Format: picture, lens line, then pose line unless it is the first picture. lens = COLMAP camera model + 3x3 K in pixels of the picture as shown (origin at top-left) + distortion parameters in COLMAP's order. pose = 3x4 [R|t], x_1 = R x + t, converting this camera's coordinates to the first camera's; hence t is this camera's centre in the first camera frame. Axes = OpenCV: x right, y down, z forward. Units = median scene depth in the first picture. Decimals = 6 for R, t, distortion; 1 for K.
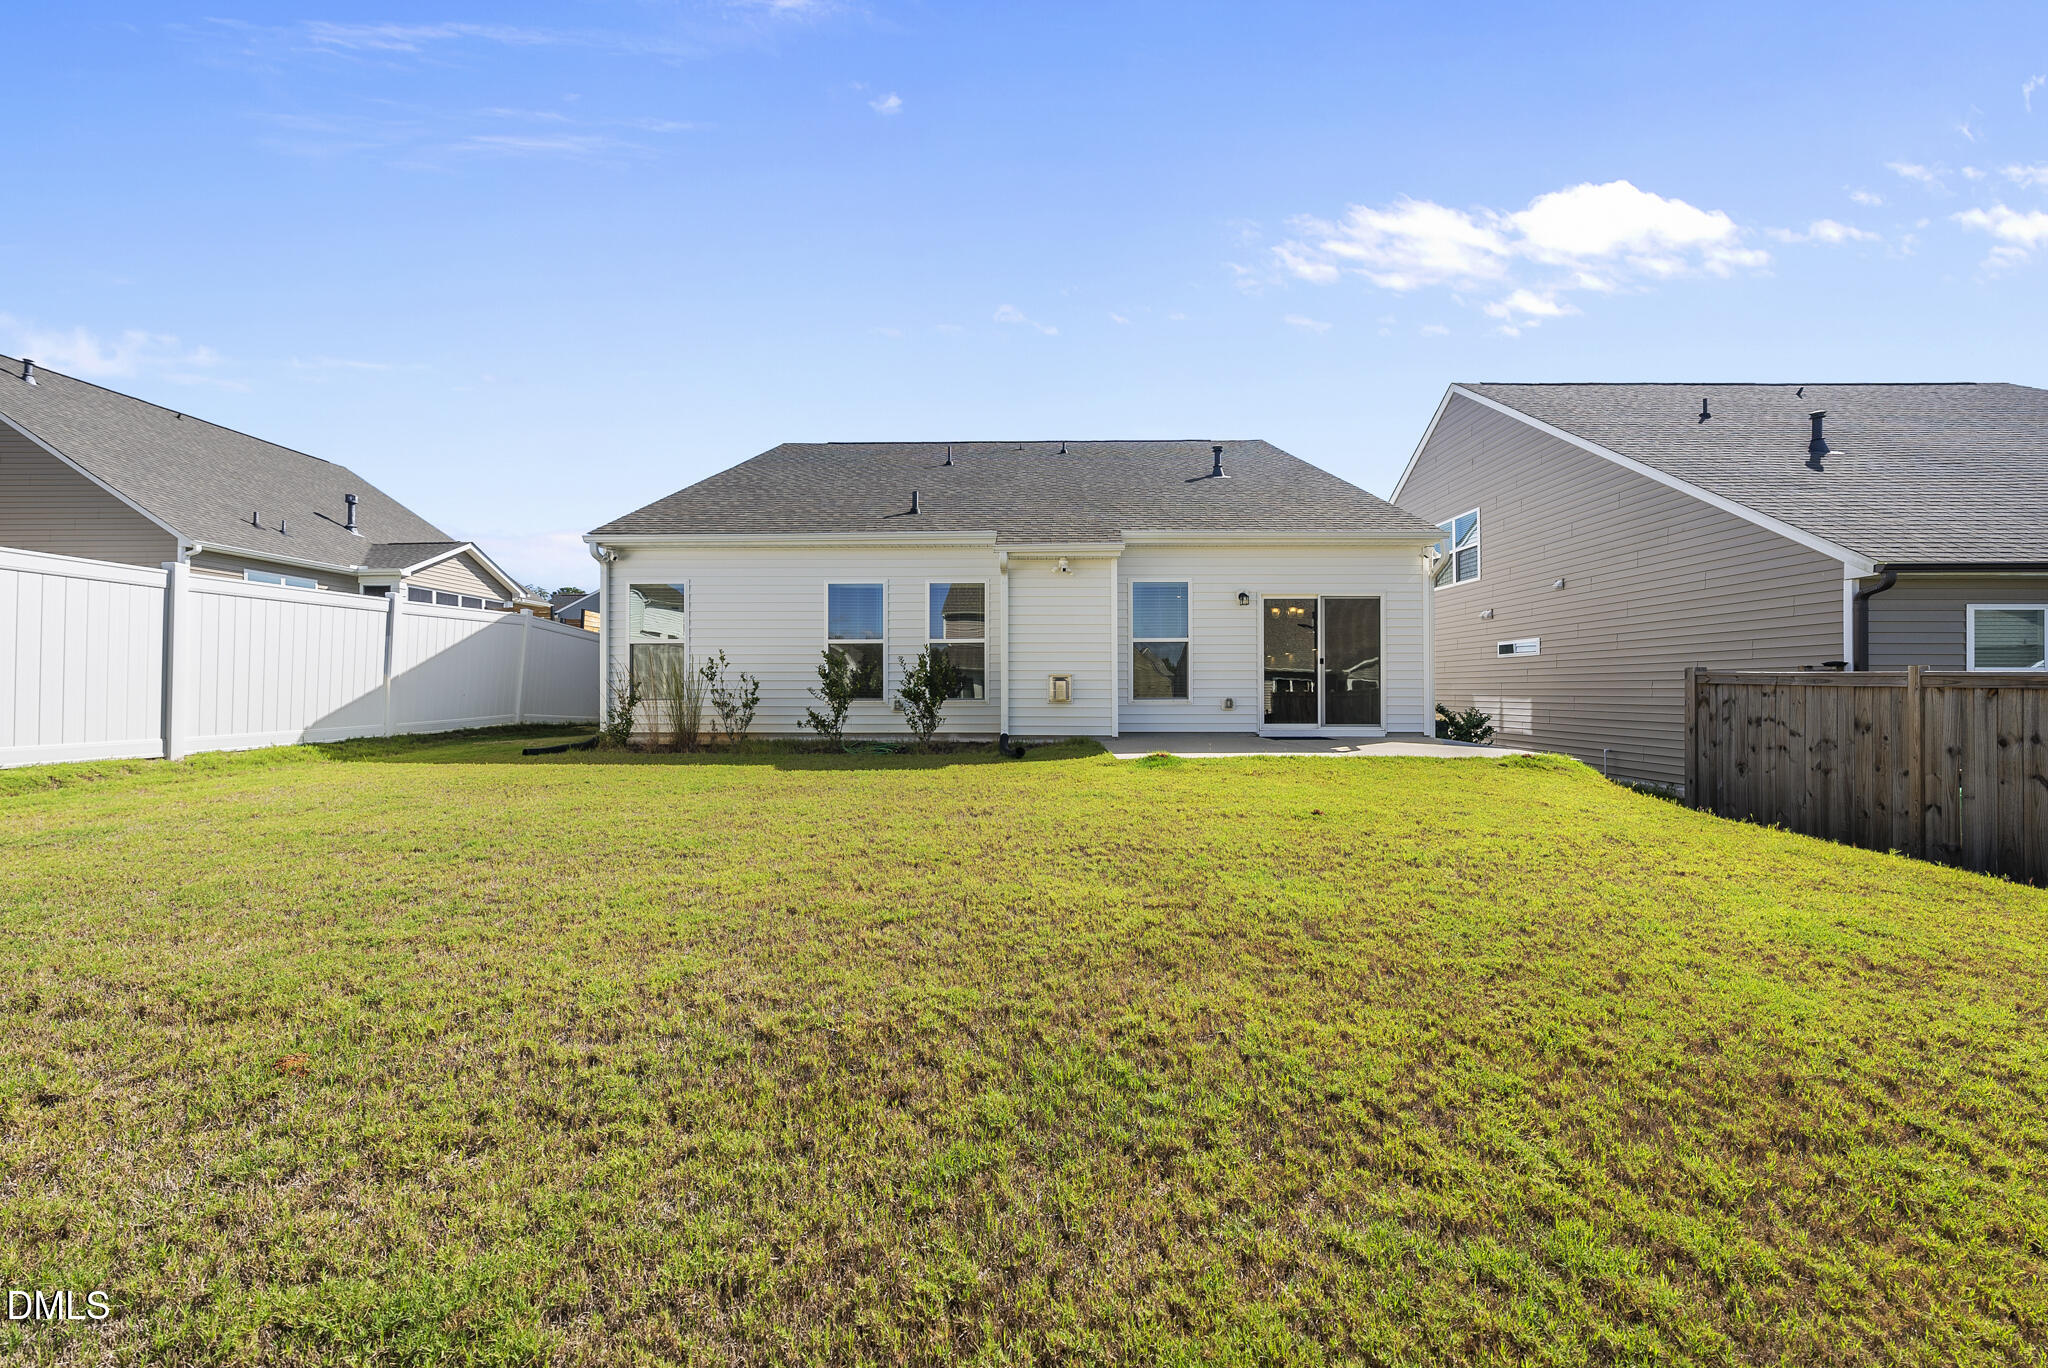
lens RADIAL K [[730.0, 0, 1026.3], [0, 730.0, 686.5], [0, 0, 1]] dist [-0.005679, 0.001332]
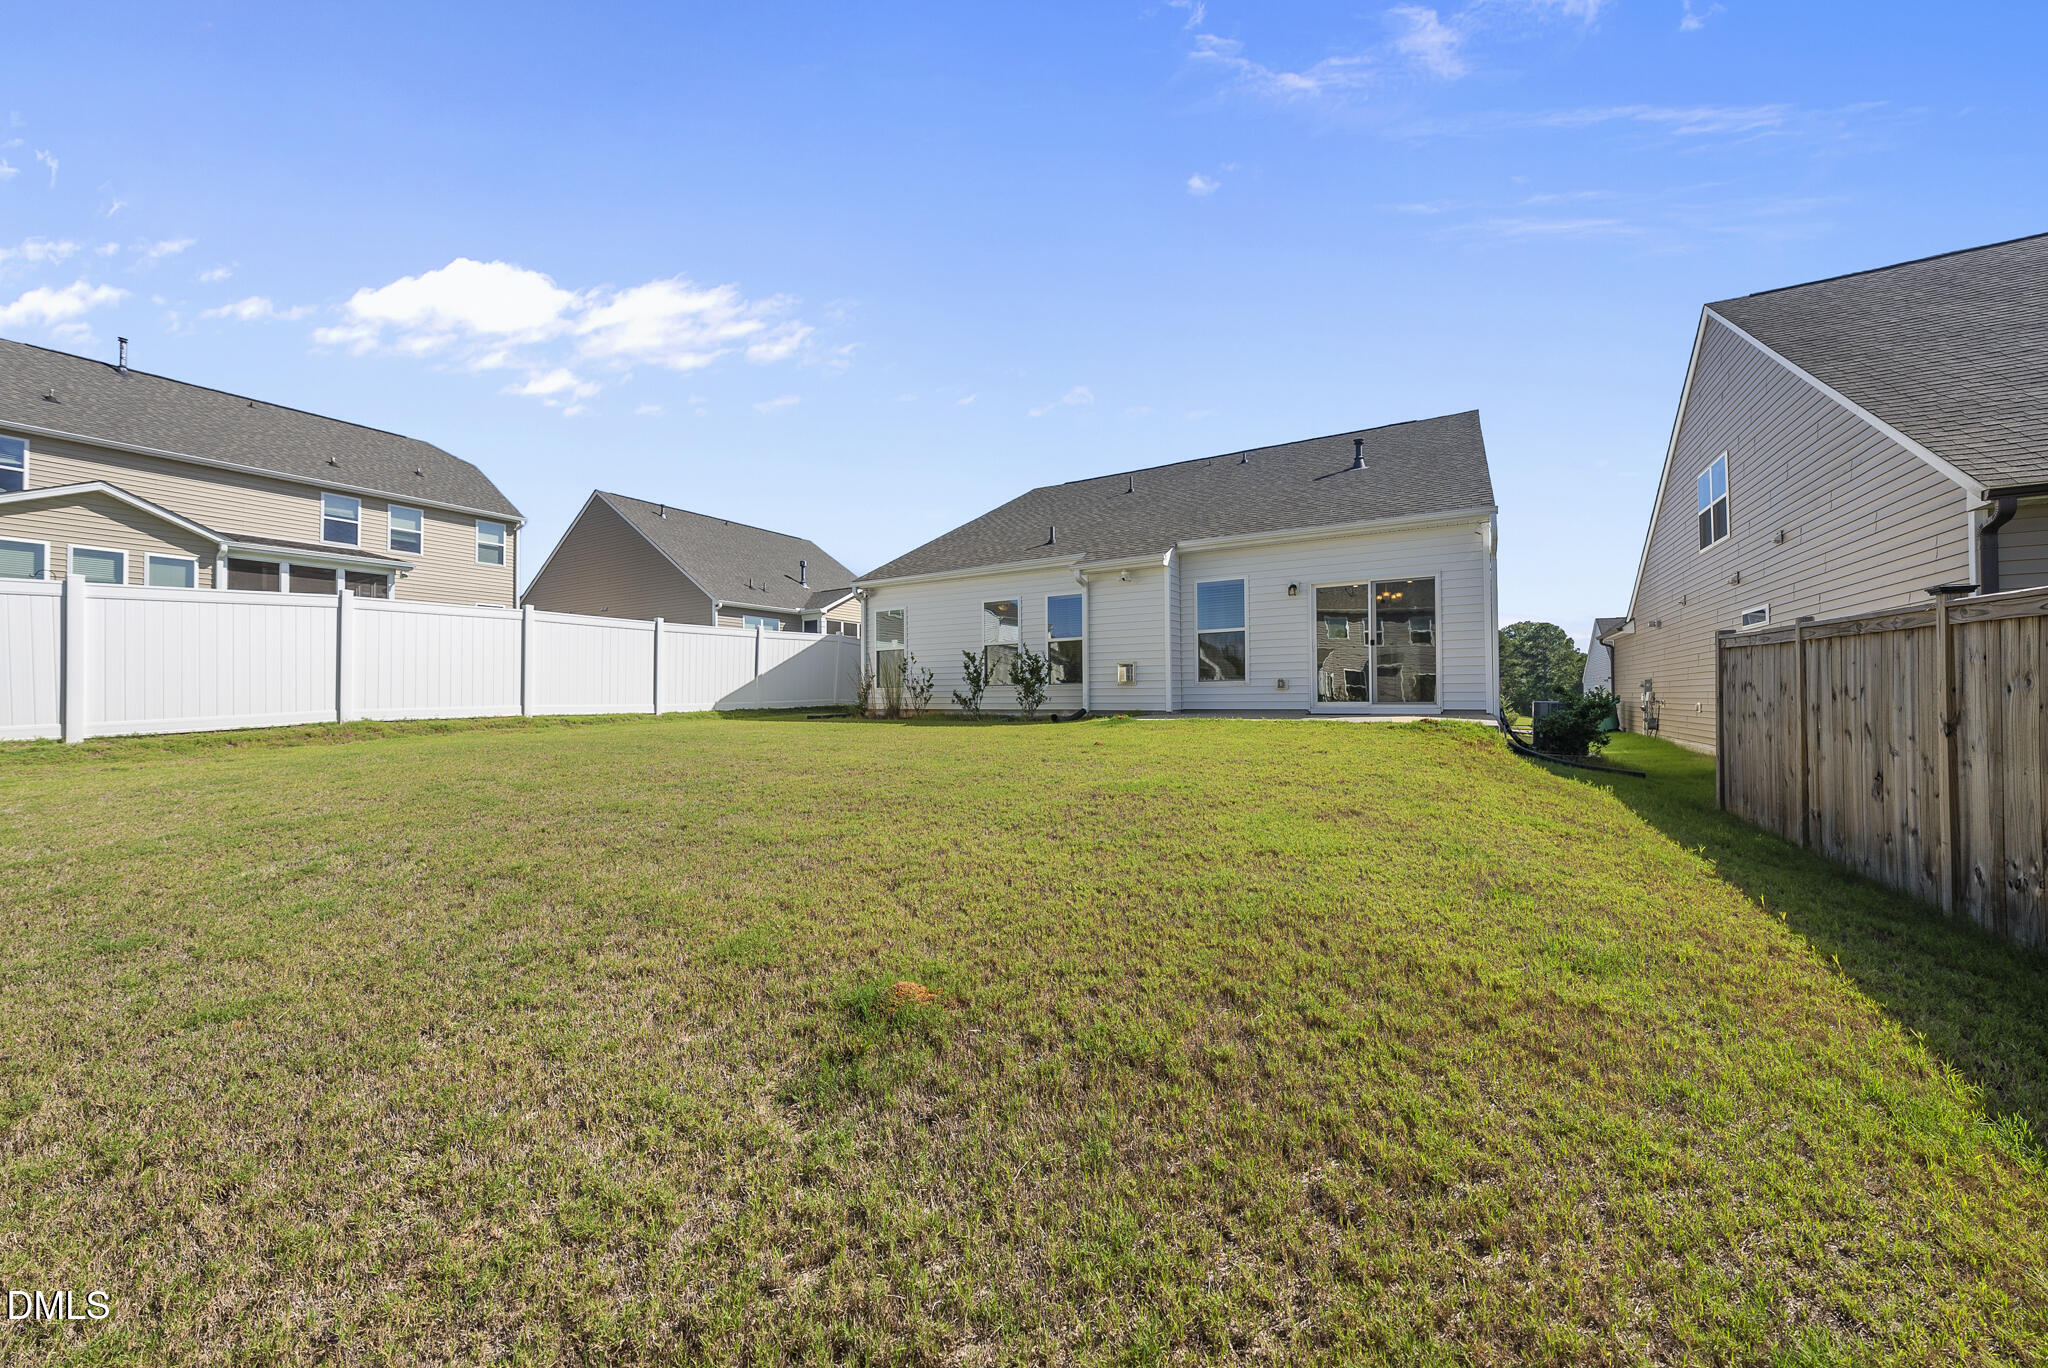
lens RADIAL K [[730.0, 0, 1026.3], [0, 730.0, 686.5], [0, 0, 1]] dist [-0.005679, 0.001332]
pose [[0.865813, -0.013671, -0.500181, 0.507774], [0.009934, 0.999899, -0.010133, 0.035450], [0.500269, 0.003805, 0.865862, -0.172078]]
